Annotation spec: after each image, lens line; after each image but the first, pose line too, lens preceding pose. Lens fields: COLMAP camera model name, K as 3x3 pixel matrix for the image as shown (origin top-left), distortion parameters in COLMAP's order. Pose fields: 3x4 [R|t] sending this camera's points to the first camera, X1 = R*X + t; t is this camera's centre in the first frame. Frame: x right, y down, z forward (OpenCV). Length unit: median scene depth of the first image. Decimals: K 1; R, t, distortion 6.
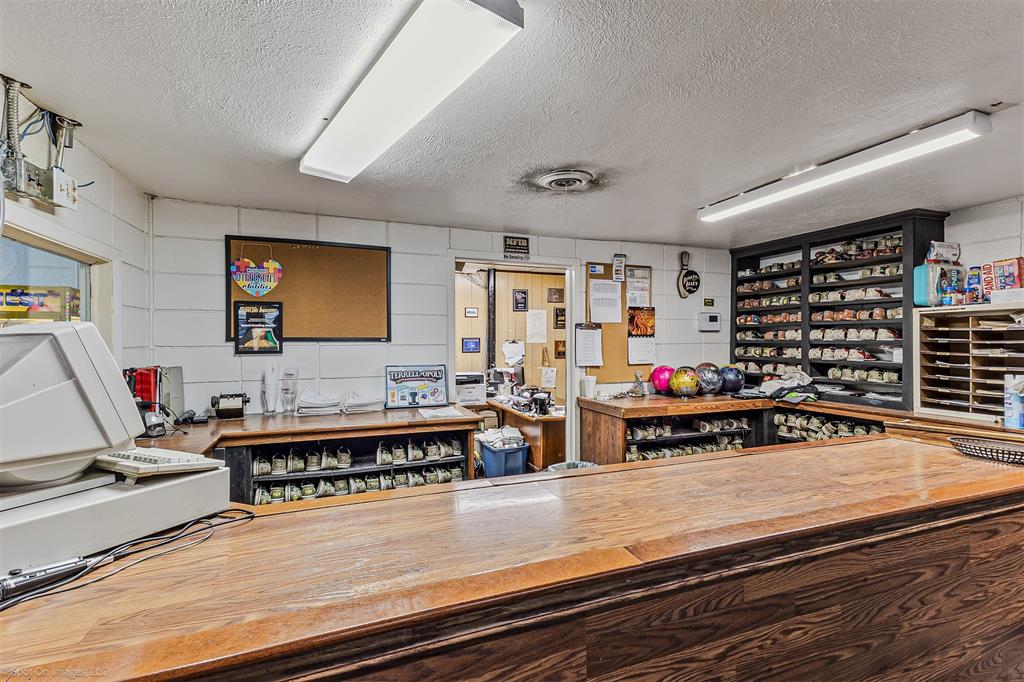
lens RADIAL K [[482.4, 0, 504.2], [0, 482.4, 330.0], [0, 0, 1]] dist [0.031991, -0.007794]
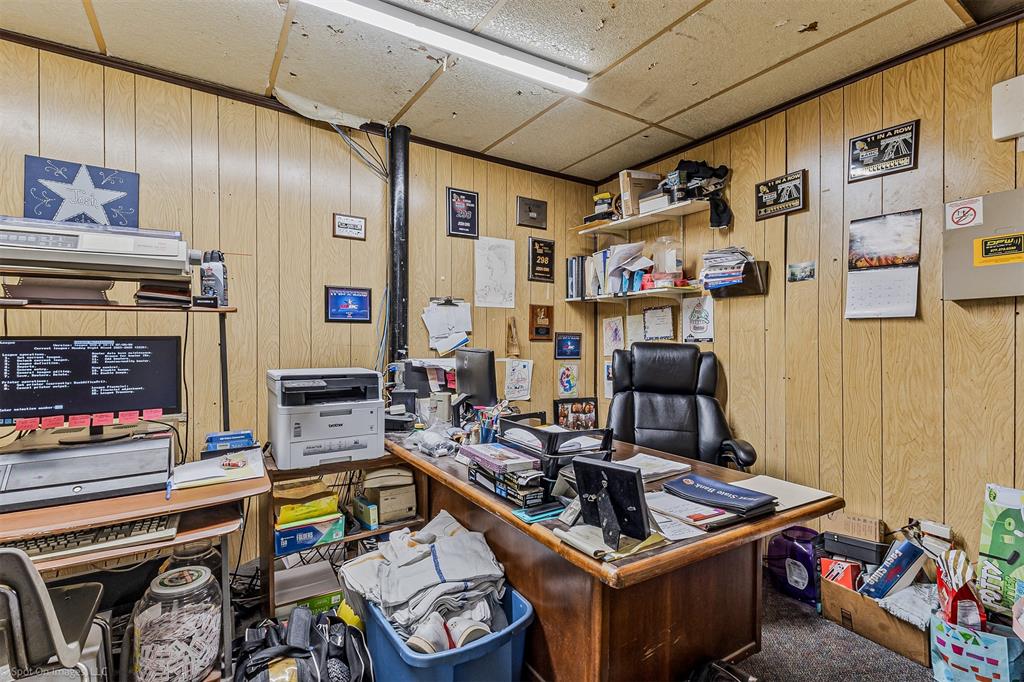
lens RADIAL K [[482.4, 0, 506.4], [0, 482.4, 343.1], [0, 0, 1]] dist [0.031991, -0.007794]
pose [[0.979264, 0.007598, 0.202447, -0.019588], [-0.012355, 0.999676, 0.022243, 0.054701], [-0.202213, -0.024283, 0.979041, 0.568383]]
